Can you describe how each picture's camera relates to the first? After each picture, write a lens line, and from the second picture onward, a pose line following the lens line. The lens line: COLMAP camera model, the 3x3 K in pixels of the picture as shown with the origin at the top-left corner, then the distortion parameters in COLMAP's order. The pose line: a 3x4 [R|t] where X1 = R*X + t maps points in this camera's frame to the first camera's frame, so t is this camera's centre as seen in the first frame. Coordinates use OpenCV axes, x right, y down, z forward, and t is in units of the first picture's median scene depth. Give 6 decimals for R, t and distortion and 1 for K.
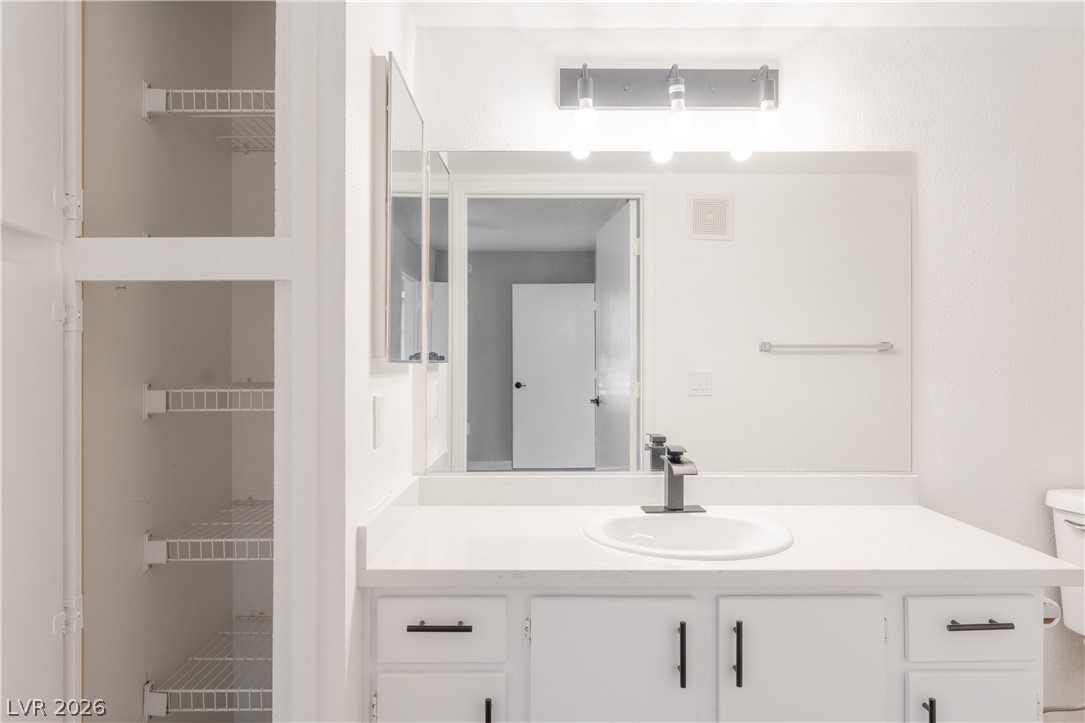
lens RADIAL K [[698.4, 0, 523.4], [0, 698.4, 358.1], [0, 0, 1]] dist [0.016400, 0.002812]
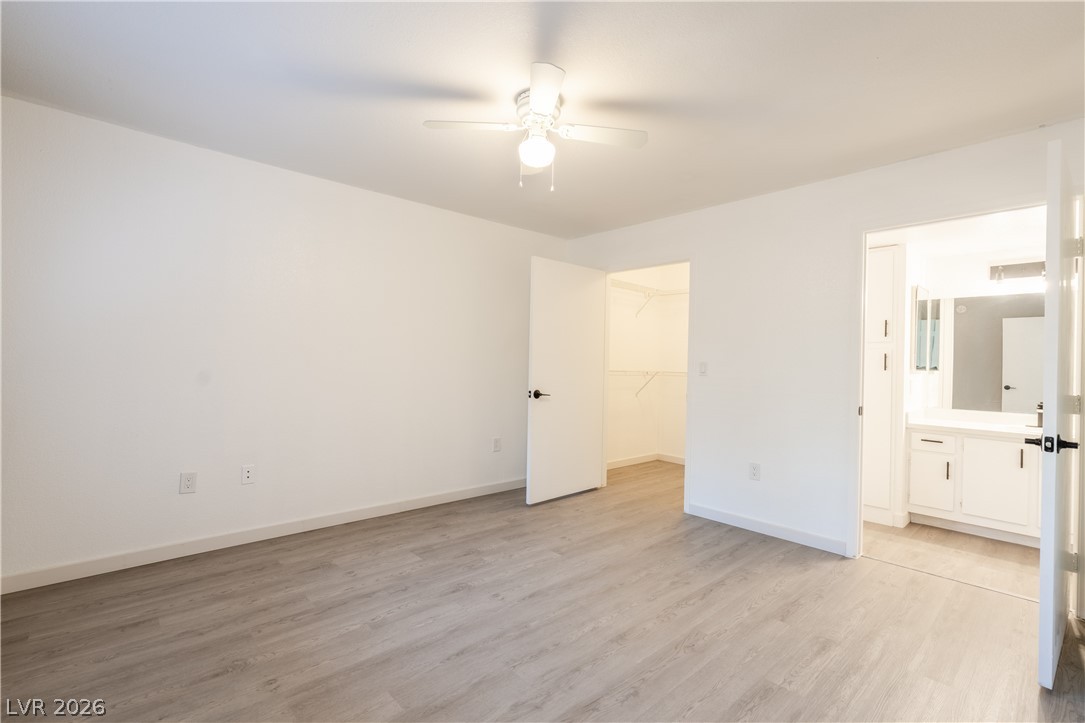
lens RADIAL K [[506.1, 0, 531.7], [0, 506.1, 361.6], [0, 0, 1]] dist [-0.010362, 0.006510]
pose [[0.693062, 0.012910, -0.720762, 0.232888], [-0.014975, 0.999882, 0.003511, -0.013488], [0.720722, 0.008360, 0.693174, -1.677937]]
